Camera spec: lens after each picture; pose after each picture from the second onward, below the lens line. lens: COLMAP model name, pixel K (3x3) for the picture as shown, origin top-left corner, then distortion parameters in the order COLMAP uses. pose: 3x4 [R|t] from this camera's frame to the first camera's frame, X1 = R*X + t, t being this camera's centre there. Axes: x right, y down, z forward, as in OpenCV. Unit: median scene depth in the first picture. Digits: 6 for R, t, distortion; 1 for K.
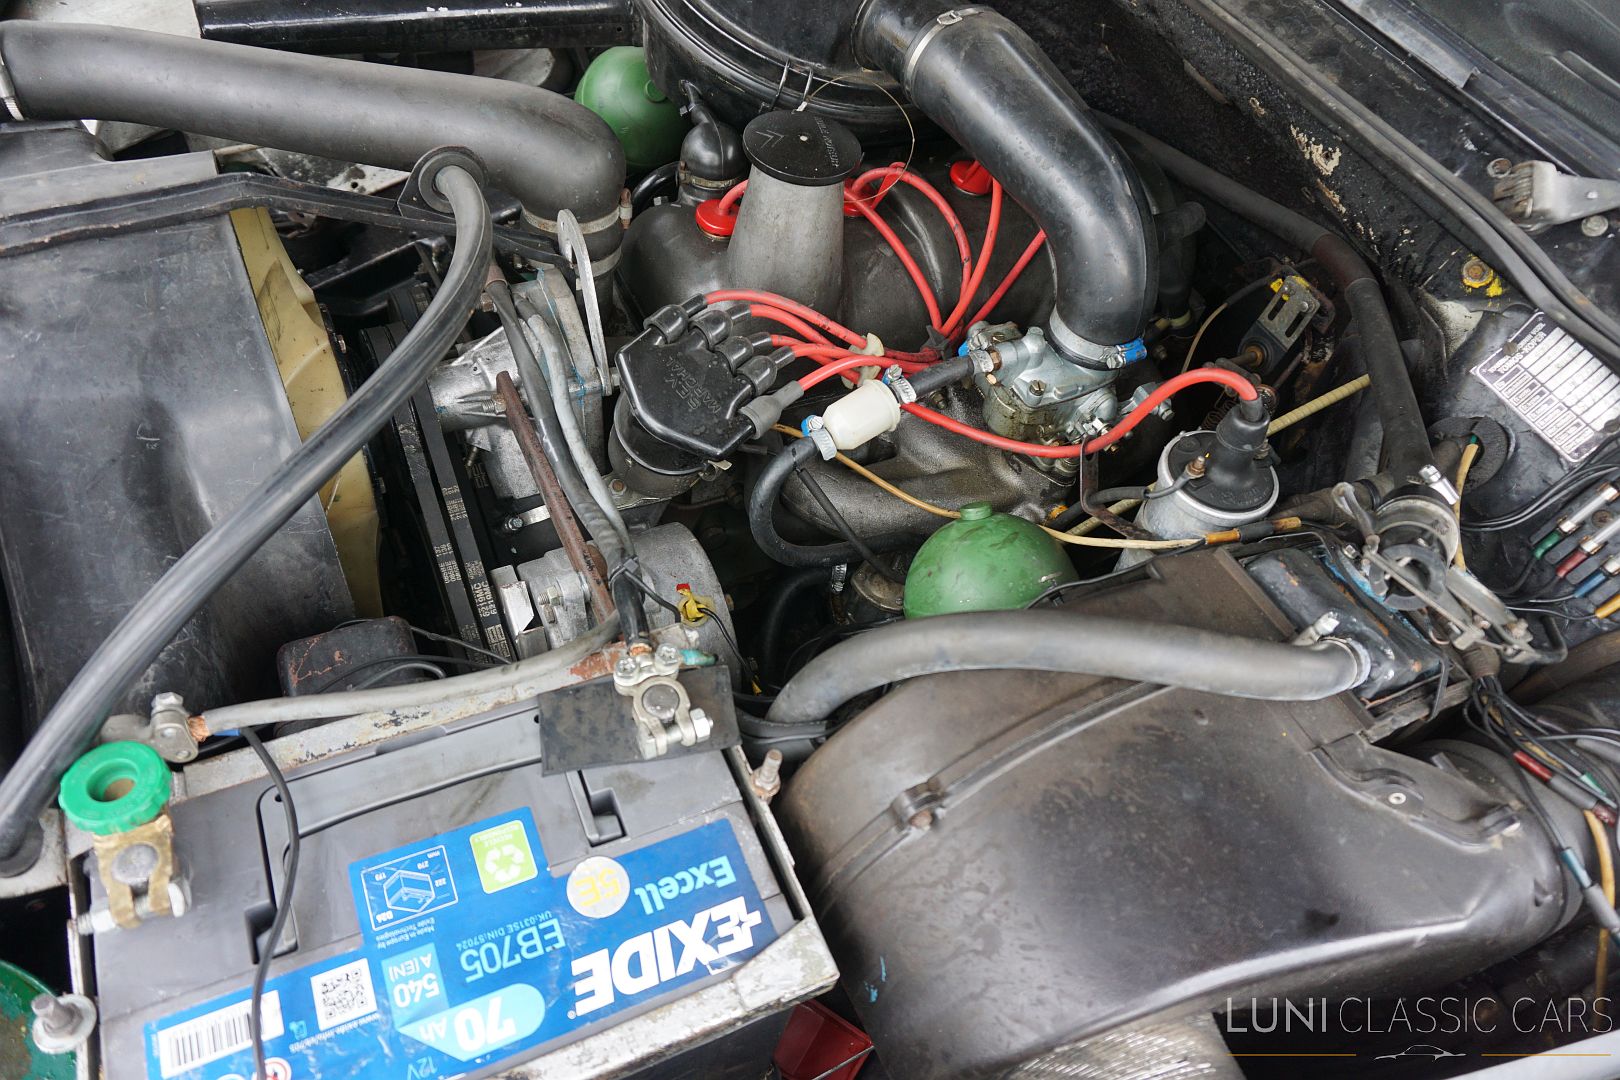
lens RADIAL K [[1103.5, 0, 810.0], [0, 1103.5, 540.0], [0, 0, 1]] dist [-0.055569, 0.046289]
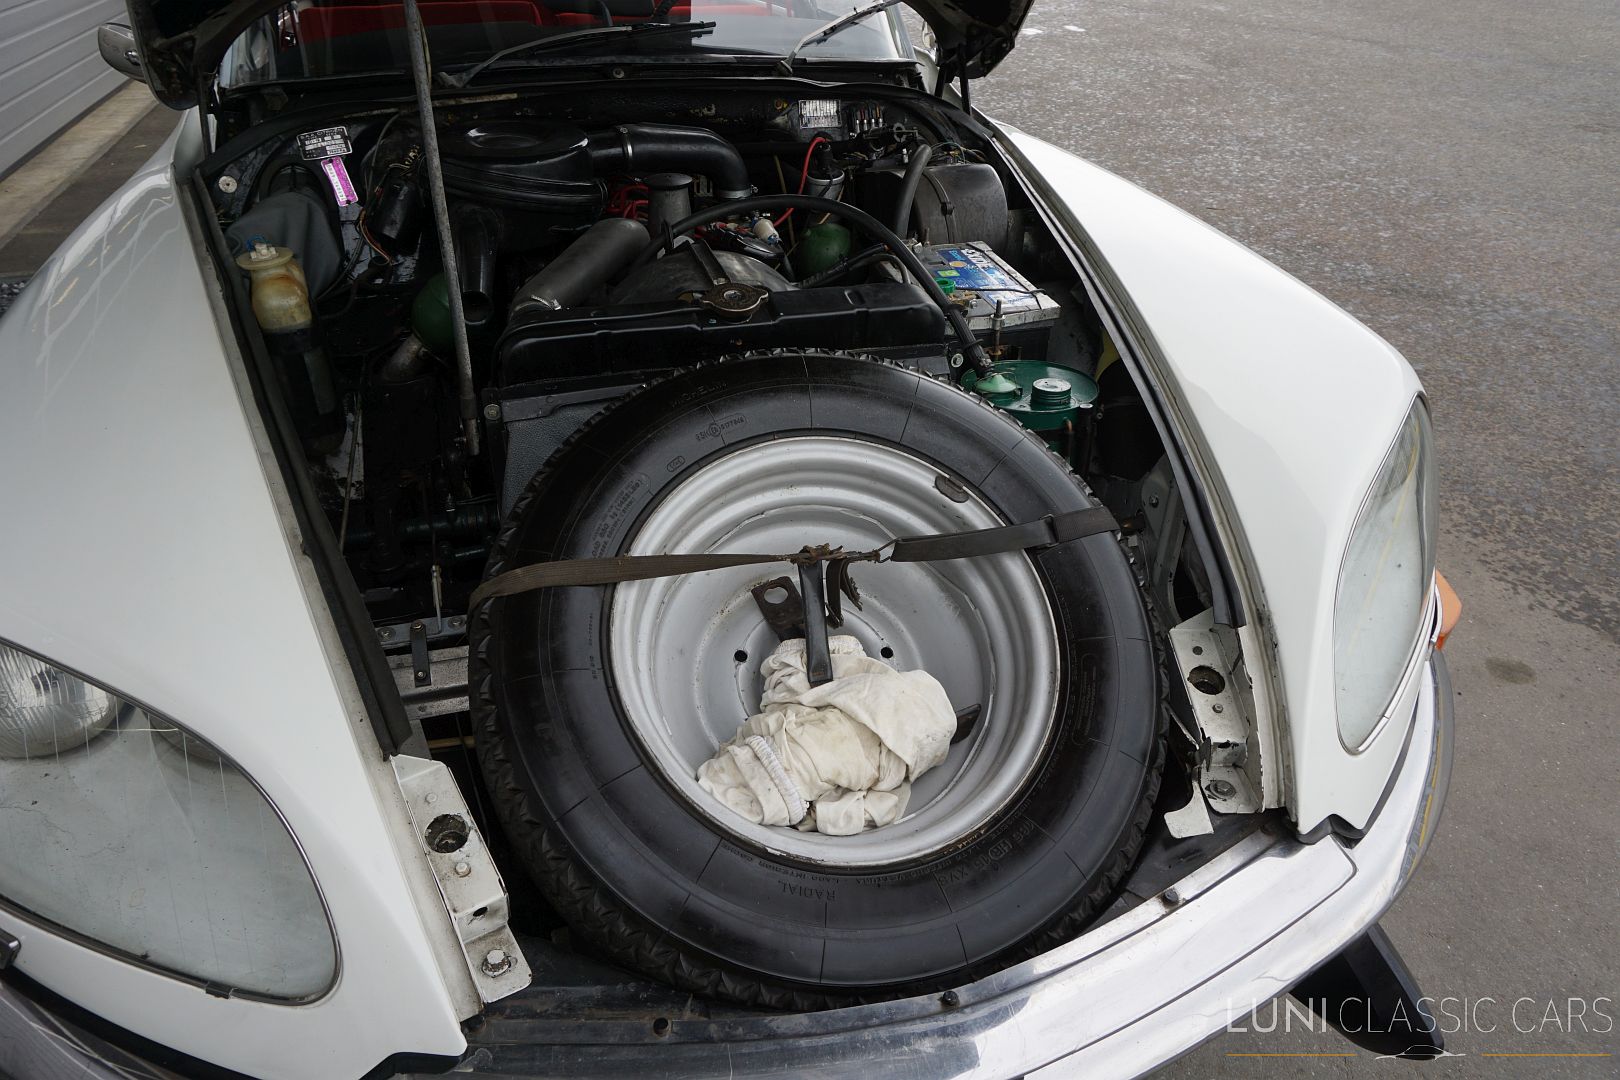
lens RADIAL K [[1103.5, 0, 810.0], [0, 1103.5, 540.0], [0, 0, 1]] dist [-0.055569, 0.046289]
pose [[0.164918, -0.657354, 0.735315, -2.335398], [0.777500, 0.545364, 0.313163, -0.456651], [-0.606873, 0.520061, 0.601033, -0.244951]]
